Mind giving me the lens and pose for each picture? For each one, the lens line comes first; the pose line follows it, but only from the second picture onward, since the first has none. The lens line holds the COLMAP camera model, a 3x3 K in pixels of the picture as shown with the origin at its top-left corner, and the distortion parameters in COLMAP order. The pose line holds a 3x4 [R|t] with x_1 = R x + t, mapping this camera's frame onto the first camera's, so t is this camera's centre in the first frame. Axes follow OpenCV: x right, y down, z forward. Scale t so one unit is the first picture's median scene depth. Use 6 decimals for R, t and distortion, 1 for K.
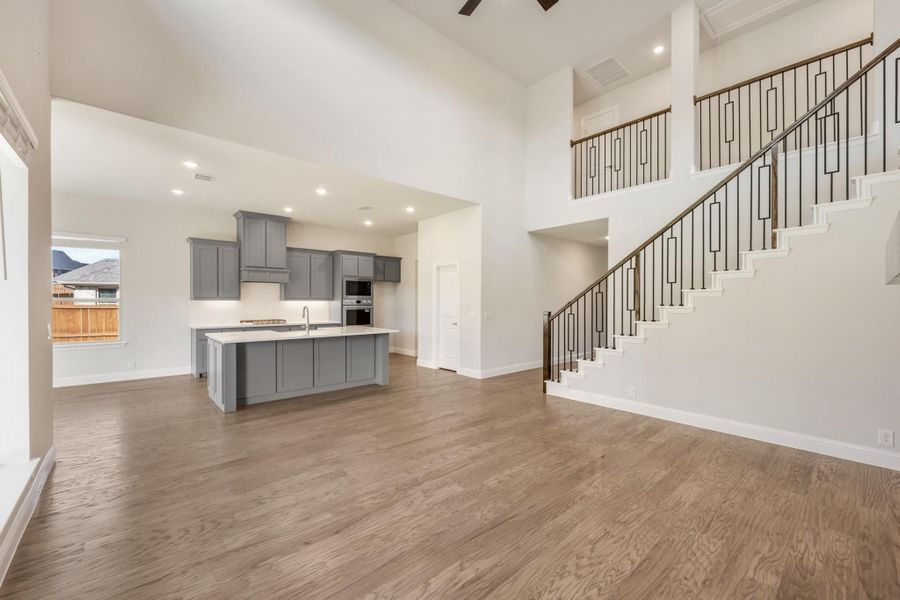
lens RADIAL K [[364.4, 0, 446.3], [0, 364.4, 299.7], [0, 0, 1]] dist [0.000079, 0.000115]
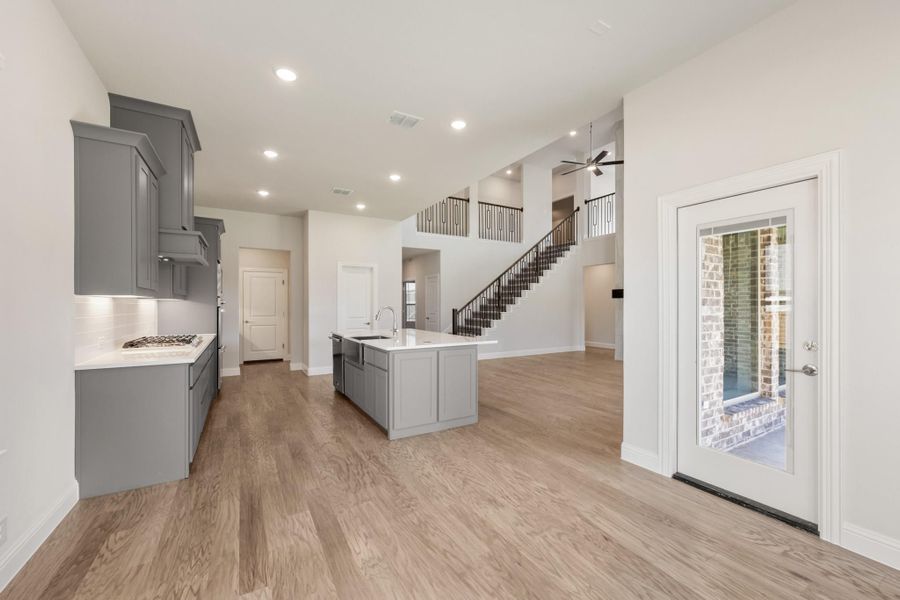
lens RADIAL K [[364.4, 0, 446.3], [0, 364.4, 299.7], [0, 0, 1]] dist [0.000079, 0.000115]
pose [[0.197955, 0.007128, 0.980185, -1.506801], [-0.000656, 0.999974, -0.007139, 0.006240], [-0.980211, 0.000770, 0.197955, 0.887724]]
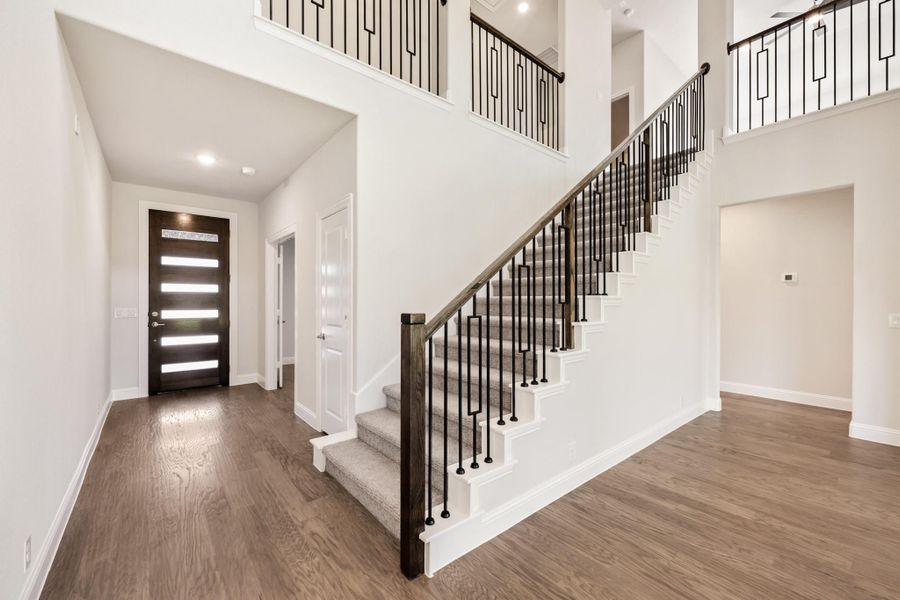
lens RADIAL K [[365.5, 0, 453.6], [0, 365.5, 300.9], [0, 0, 1]] dist [0.000908, 0.000155]
pose [[0.021424, -0.003796, 0.999763, -0.039682], [-0.005309, 0.999978, 0.003911, 0.025087], [-0.999756, -0.005391, 0.021404, 1.164229]]
